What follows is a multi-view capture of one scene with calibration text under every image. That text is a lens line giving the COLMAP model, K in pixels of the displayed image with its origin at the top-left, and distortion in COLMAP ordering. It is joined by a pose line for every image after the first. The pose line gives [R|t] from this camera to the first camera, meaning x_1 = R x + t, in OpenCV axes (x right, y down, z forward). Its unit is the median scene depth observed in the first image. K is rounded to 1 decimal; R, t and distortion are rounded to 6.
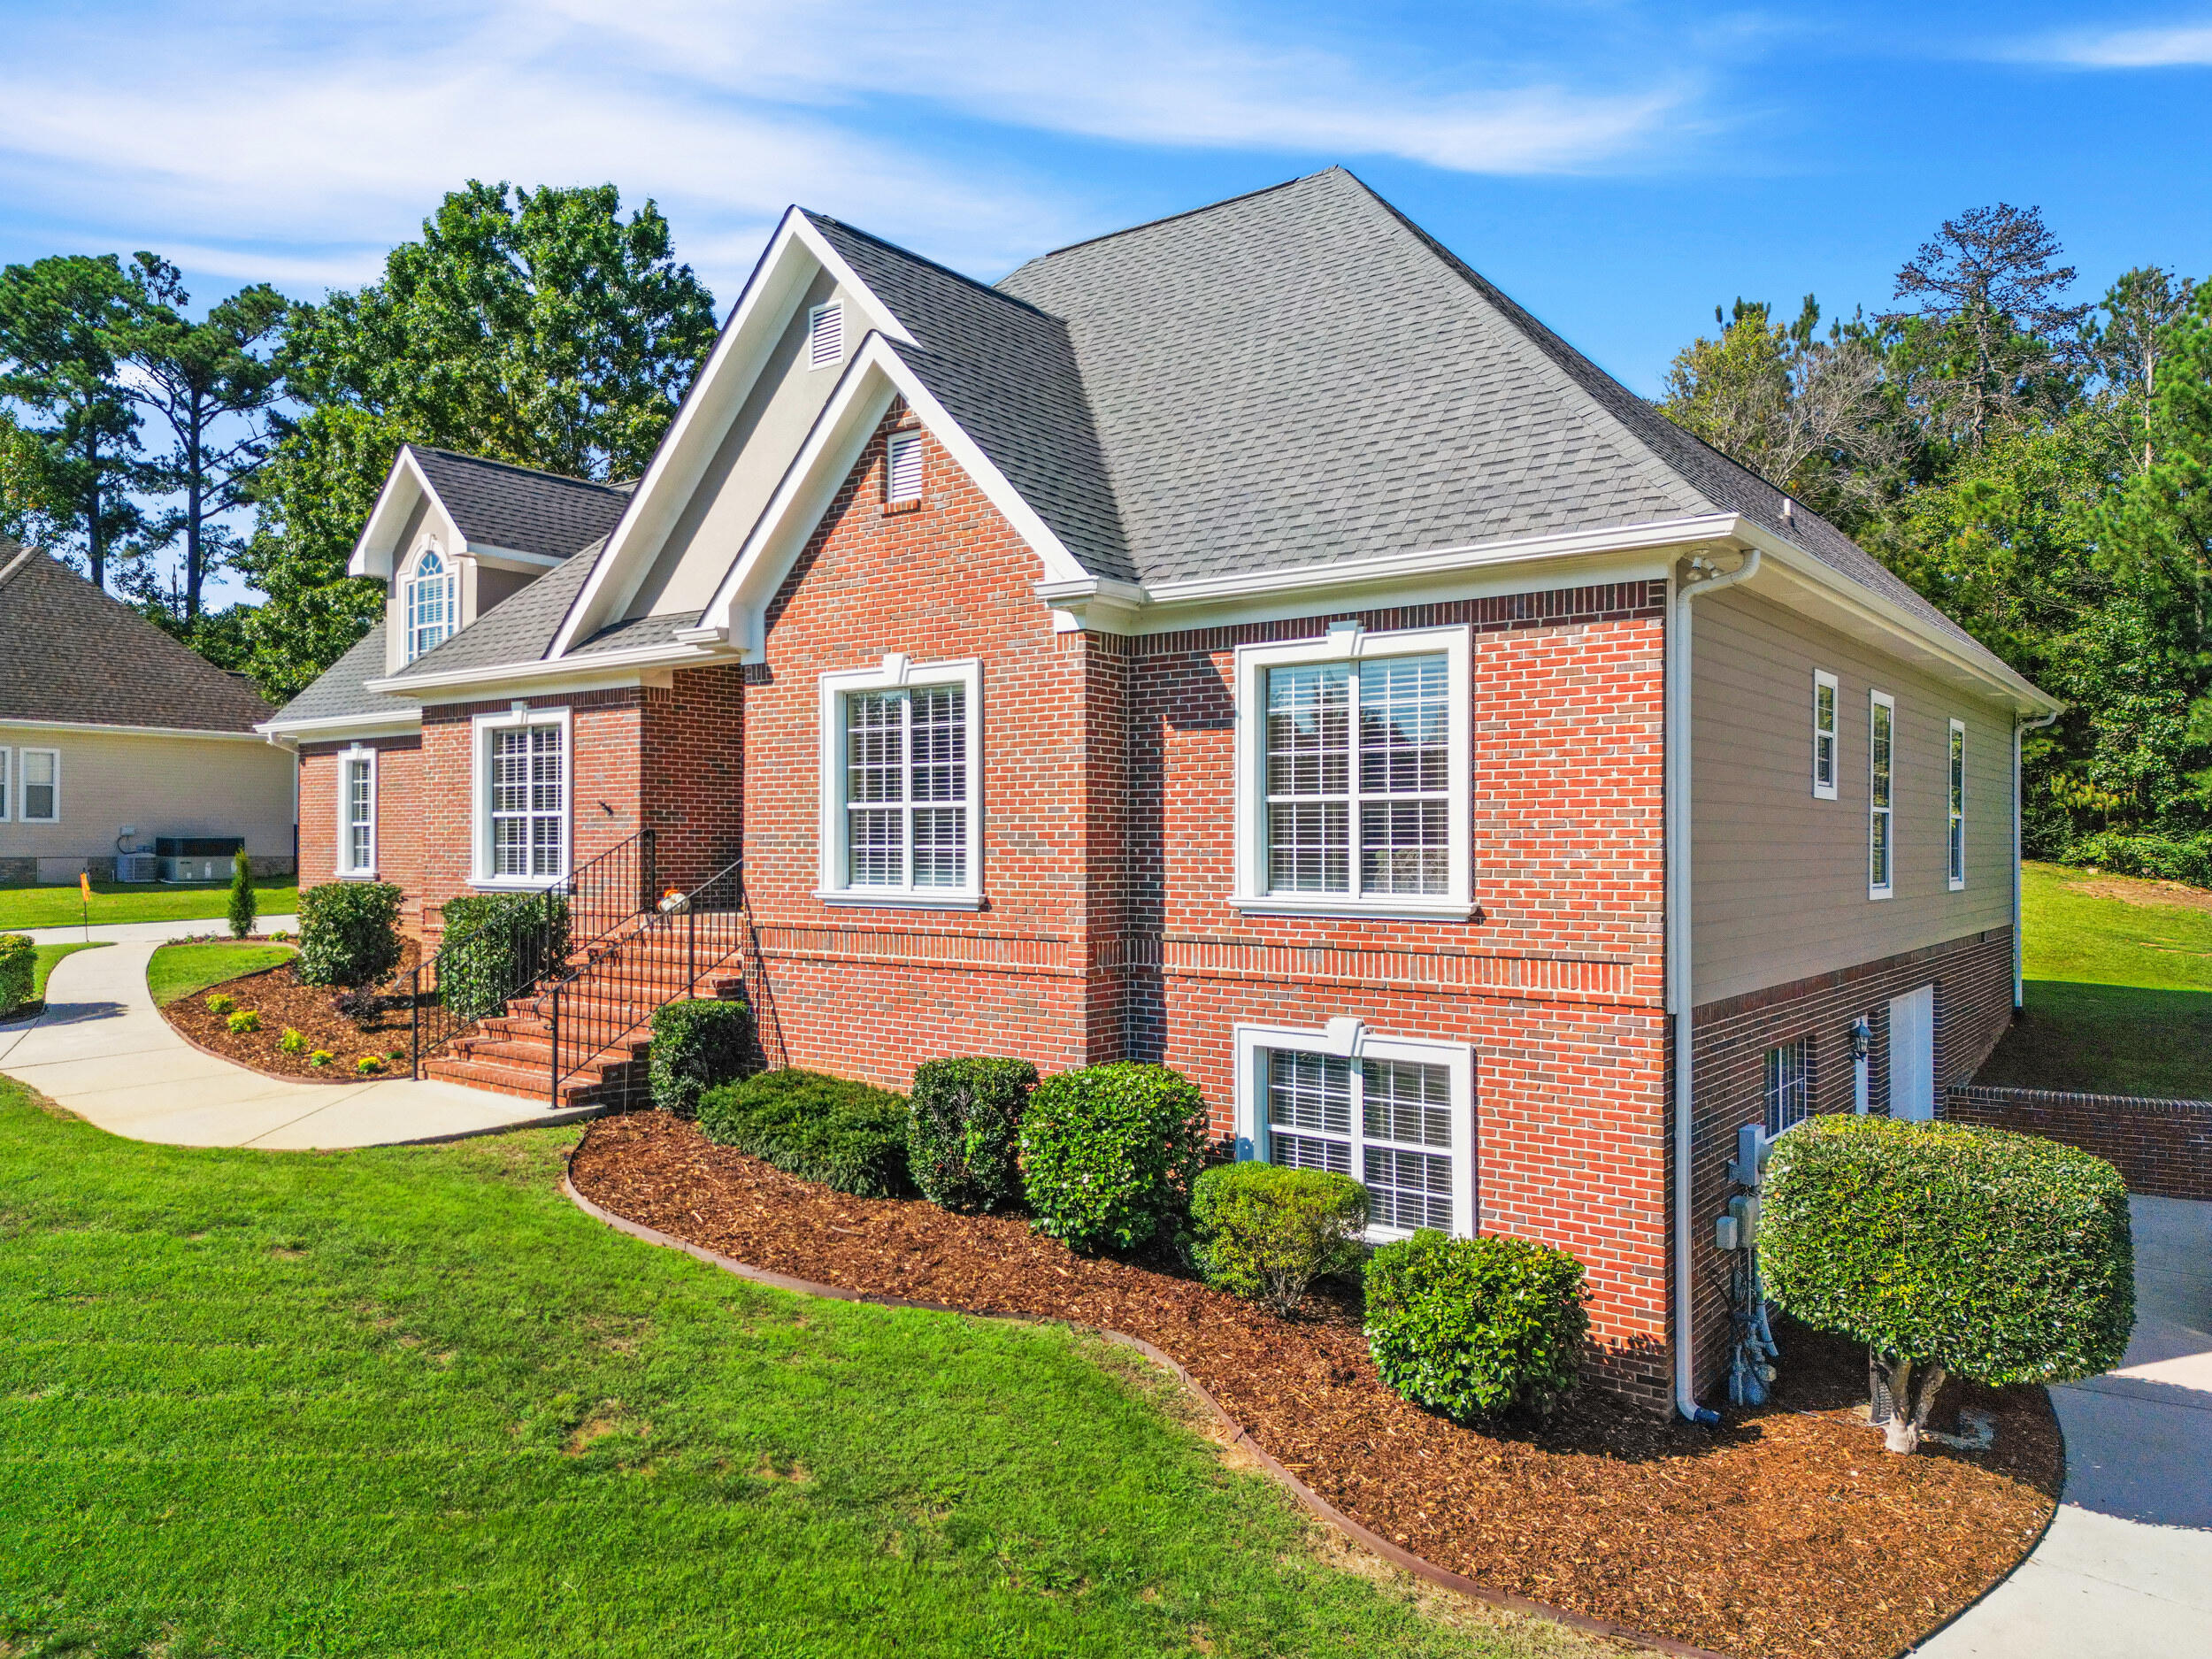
lens RADIAL K [[1530.1, 0, 1081.2], [0, 1530.1, 824.3], [0, 0, 1]] dist [0.094705, -0.089315]
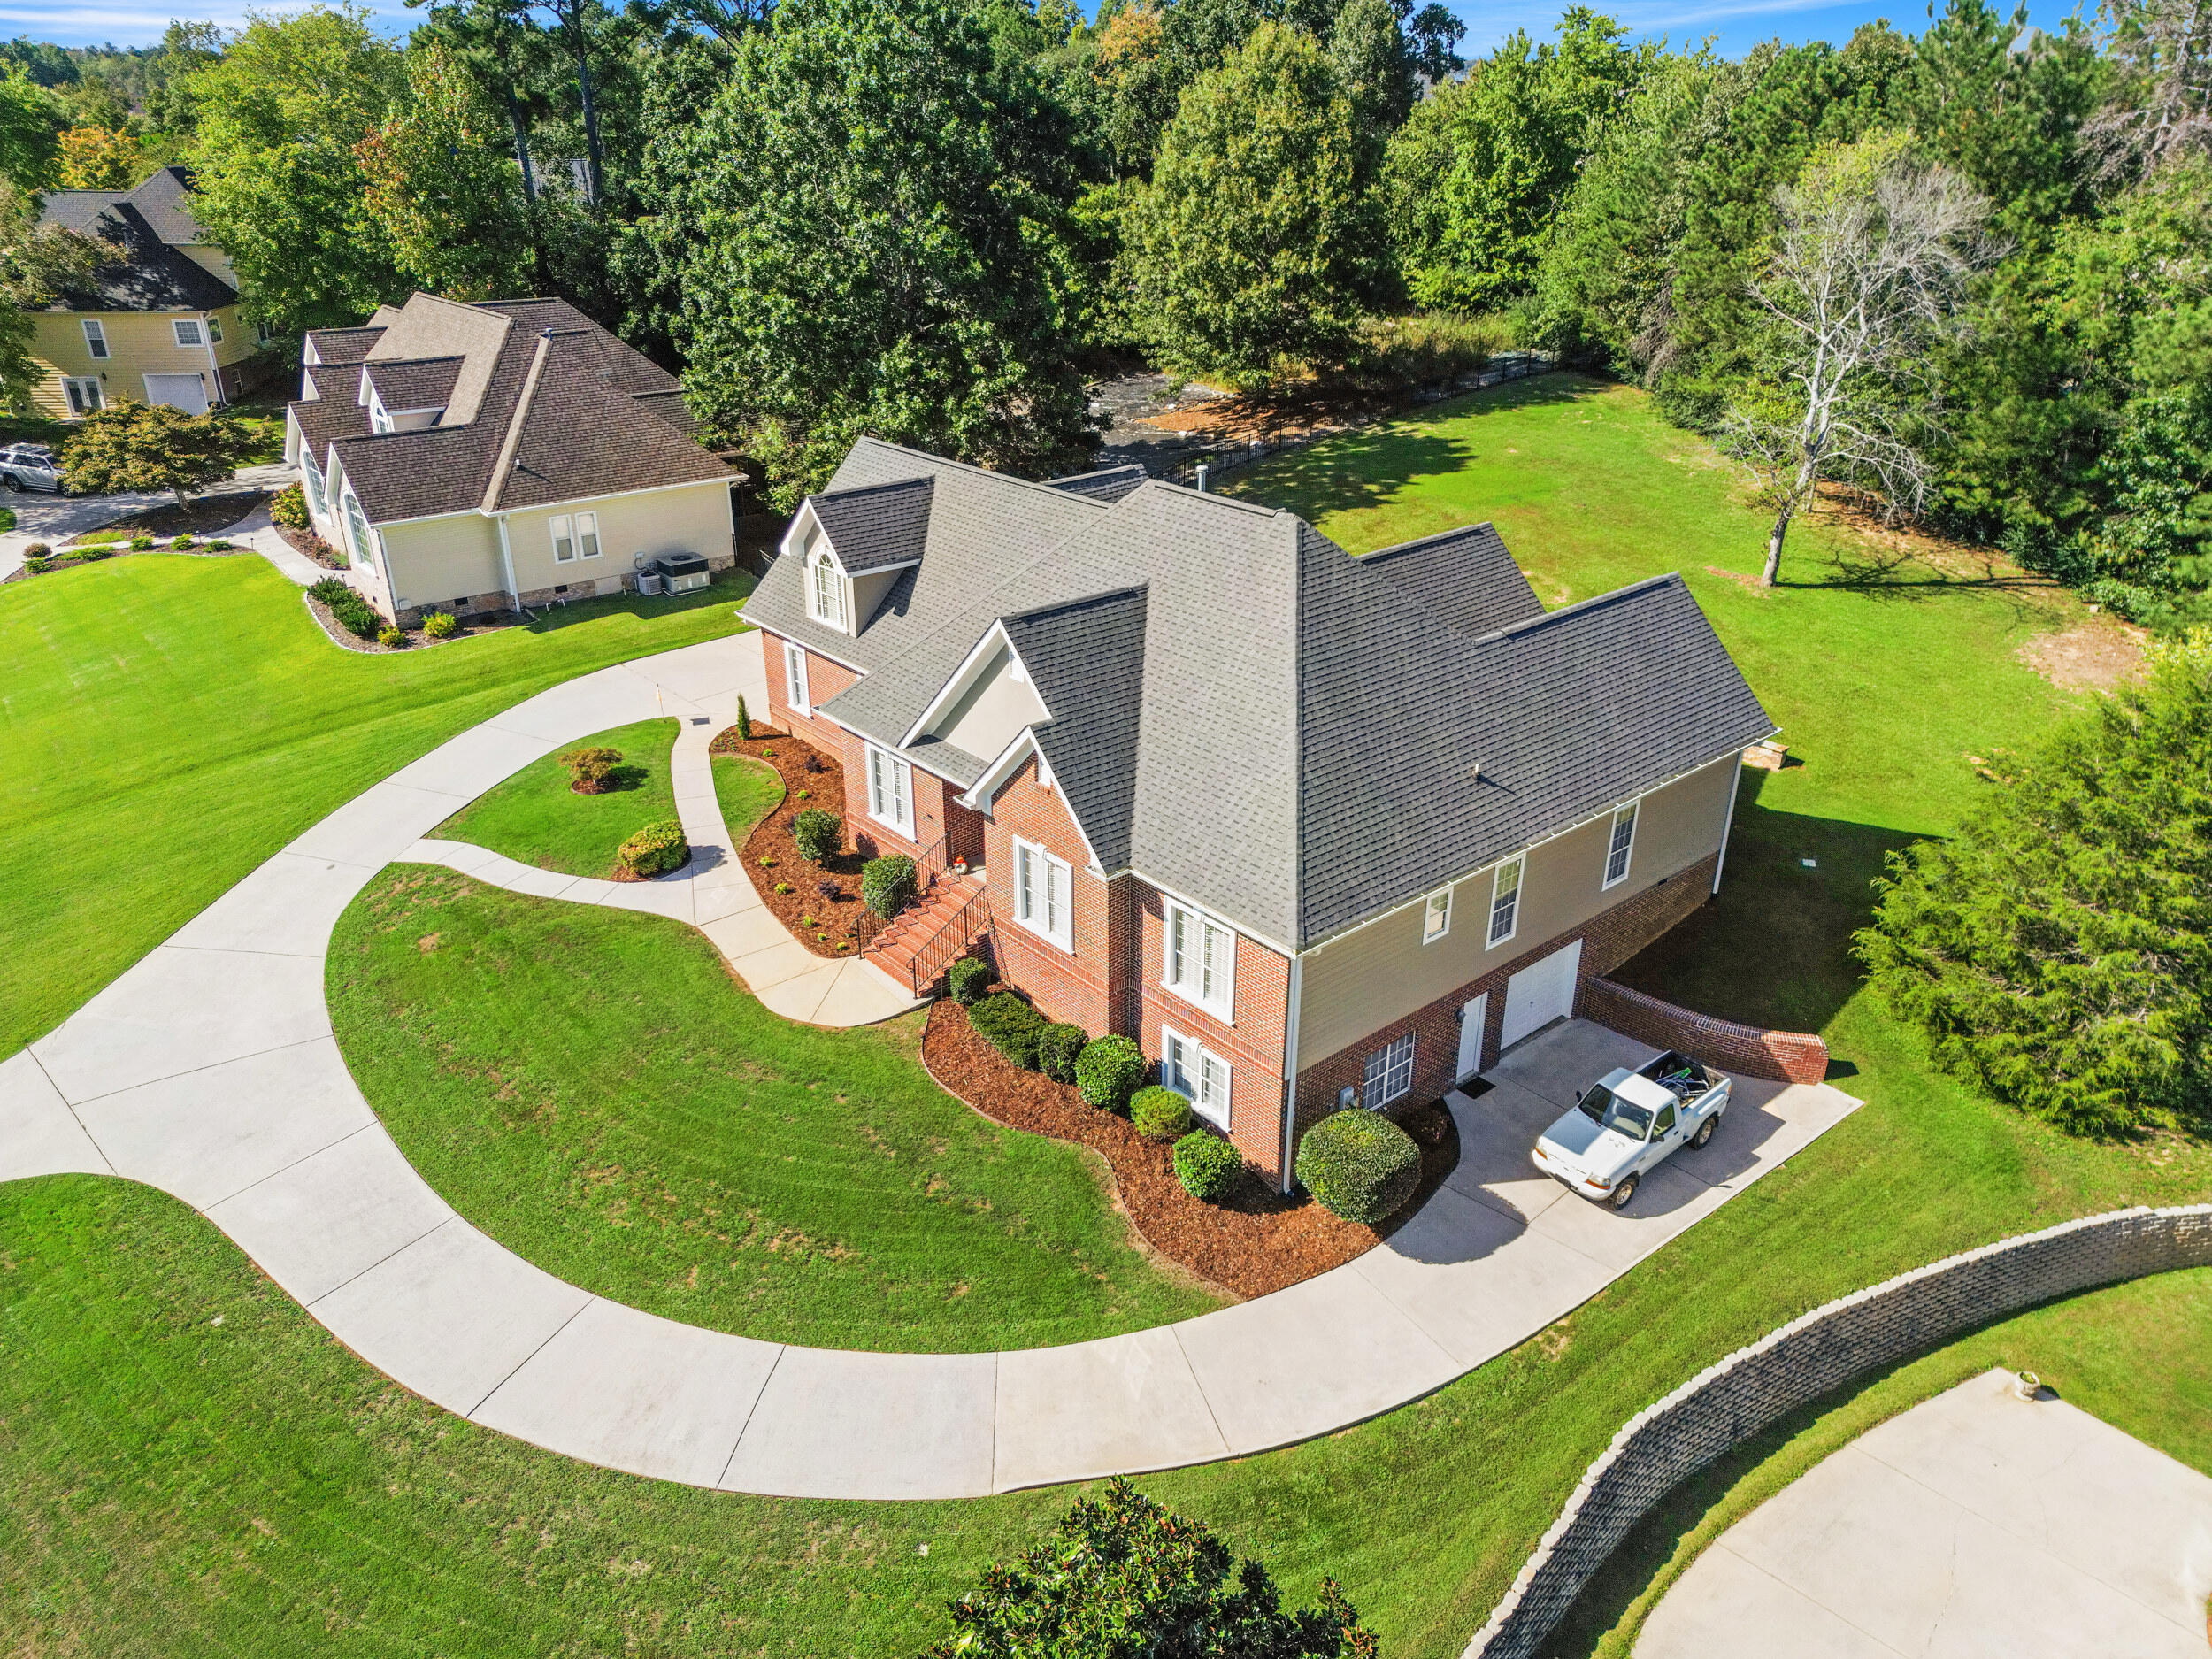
lens RADIAL K [[1493.5, 0, 1078.9], [0, 1493.5, 826.4], [0, 0, 1]] dist [0.174886, -0.297983]
pose [[0.977380, 0.082178, -0.194873, 0.393530], [0.009784, 0.902866, 0.429811, -1.163539], [0.211265, -0.421995, 0.881639, -1.037383]]
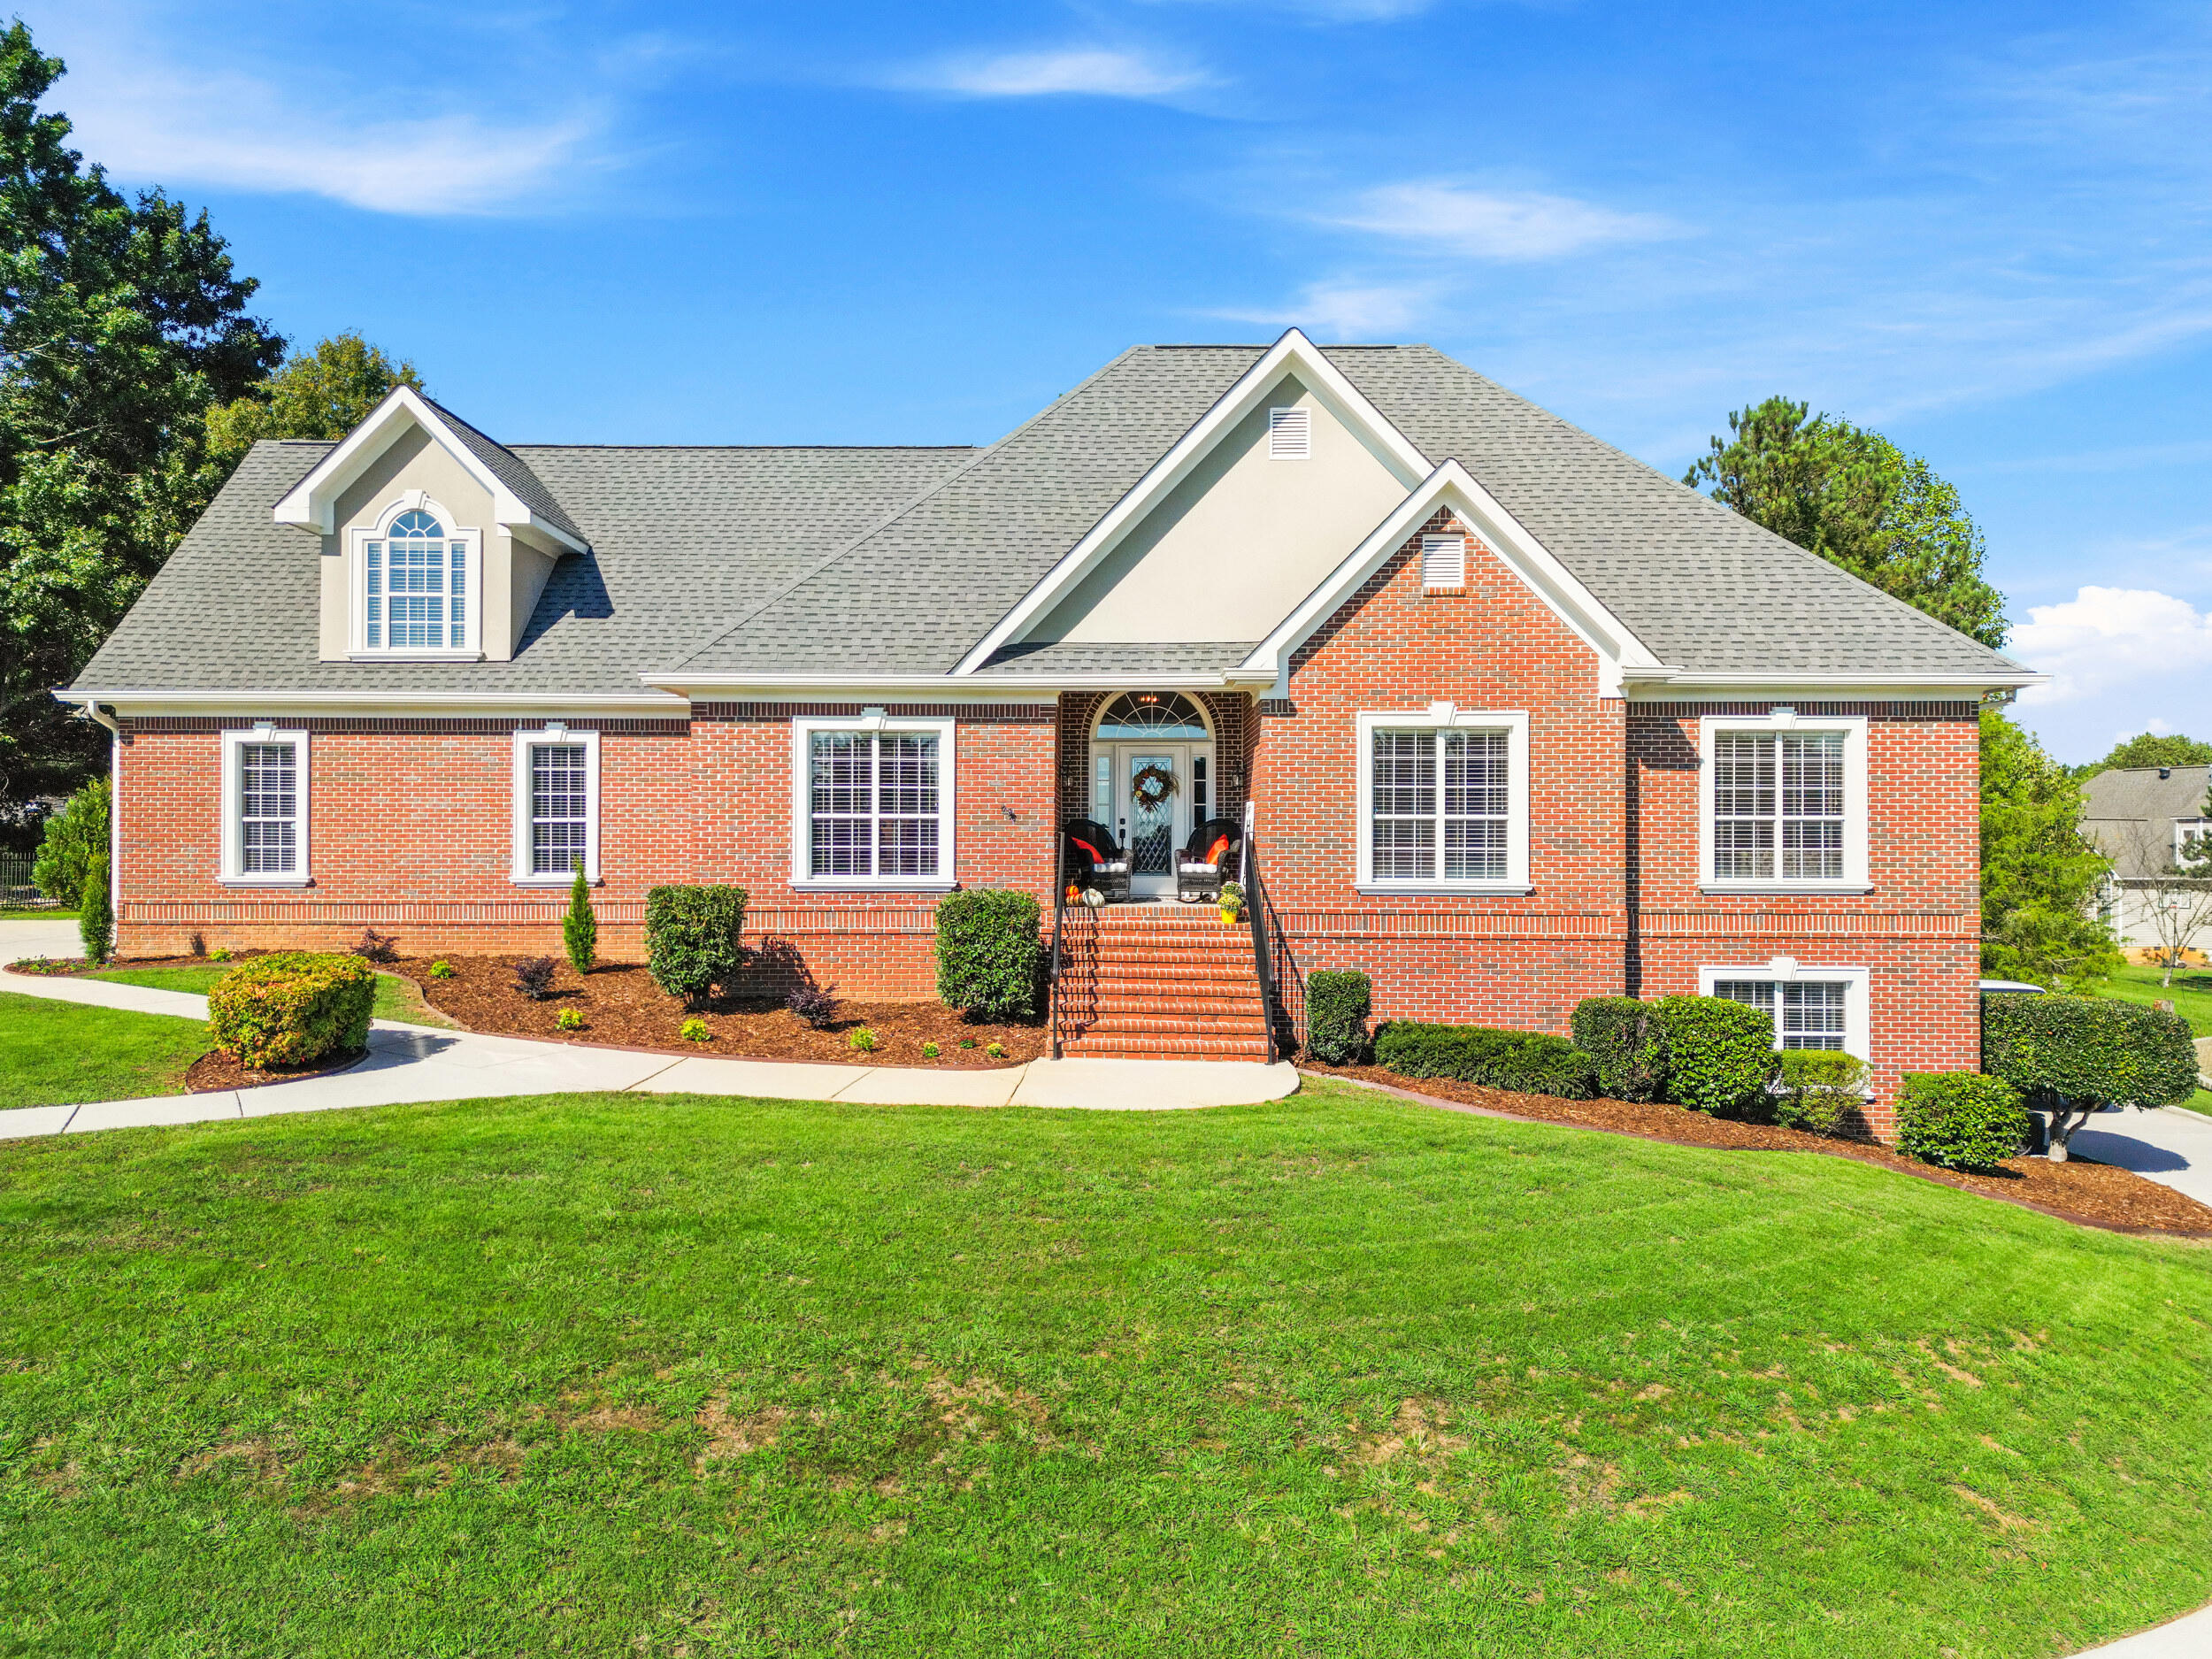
lens RADIAL K [[1493.5, 0, 1078.9], [0, 1493.5, 826.4], [0, 0, 1]] dist [0.174886, -0.297983]
pose [[0.799375, 0.005677, 0.600805, -1.187998], [-0.009665, 0.999947, 0.003412, -0.006274], [-0.600754, -0.008534, 0.799388, 0.155340]]
